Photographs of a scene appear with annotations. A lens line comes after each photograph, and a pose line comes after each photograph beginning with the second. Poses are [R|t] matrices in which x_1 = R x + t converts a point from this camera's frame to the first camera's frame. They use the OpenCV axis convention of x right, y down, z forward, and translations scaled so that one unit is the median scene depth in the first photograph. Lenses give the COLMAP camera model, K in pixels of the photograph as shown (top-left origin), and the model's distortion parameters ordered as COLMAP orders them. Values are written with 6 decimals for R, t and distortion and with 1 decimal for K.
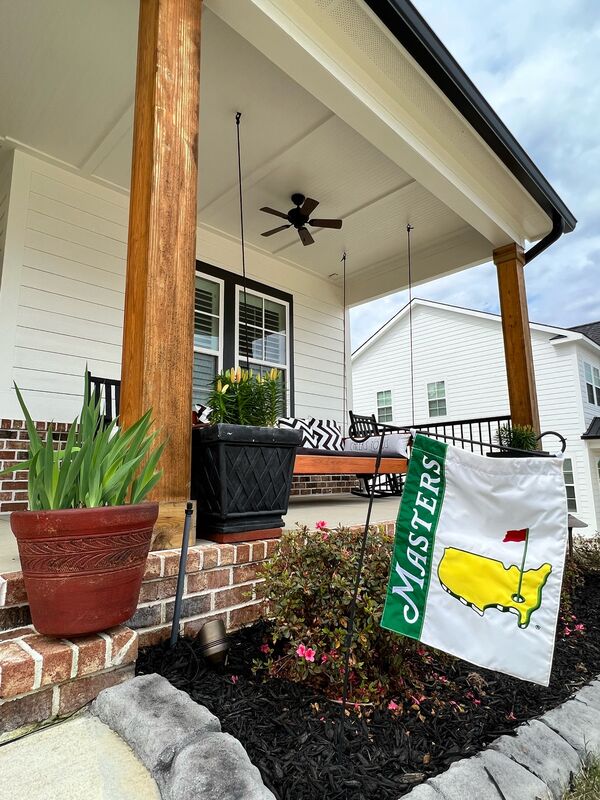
lens RADIAL K [[447.6, 0, 301.7], [0, 447.6, 399.6], [0, 0, 1]] dist [-0.017232, 0.005921]
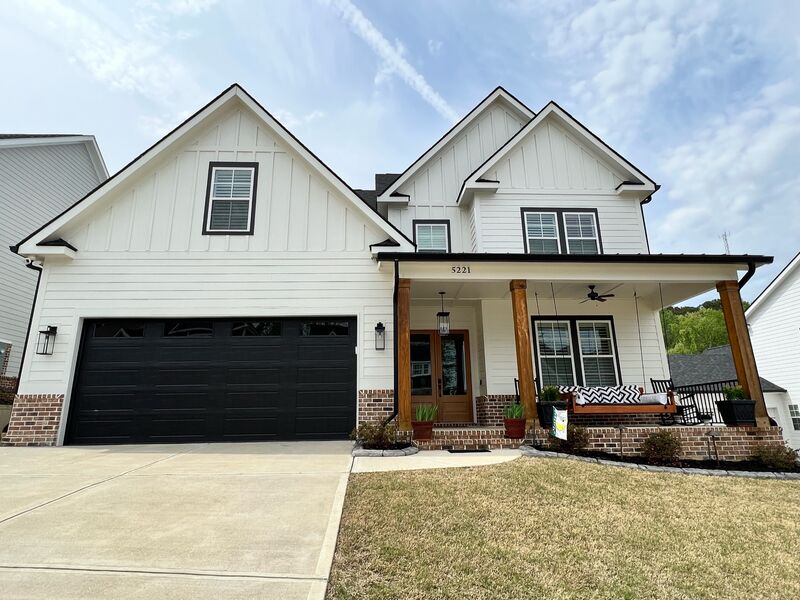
lens RADIAL K [[447.6, 0, 397.4], [0, 447.6, 298.5], [0, 0, 1]] dist [-0.017232, 0.005921]
pose [[0.733455, -0.171116, -0.657847, 0.717163], [0.111480, 0.984973, -0.131914, -0.204547], [0.670534, 0.023416, 0.741510, -1.259586]]
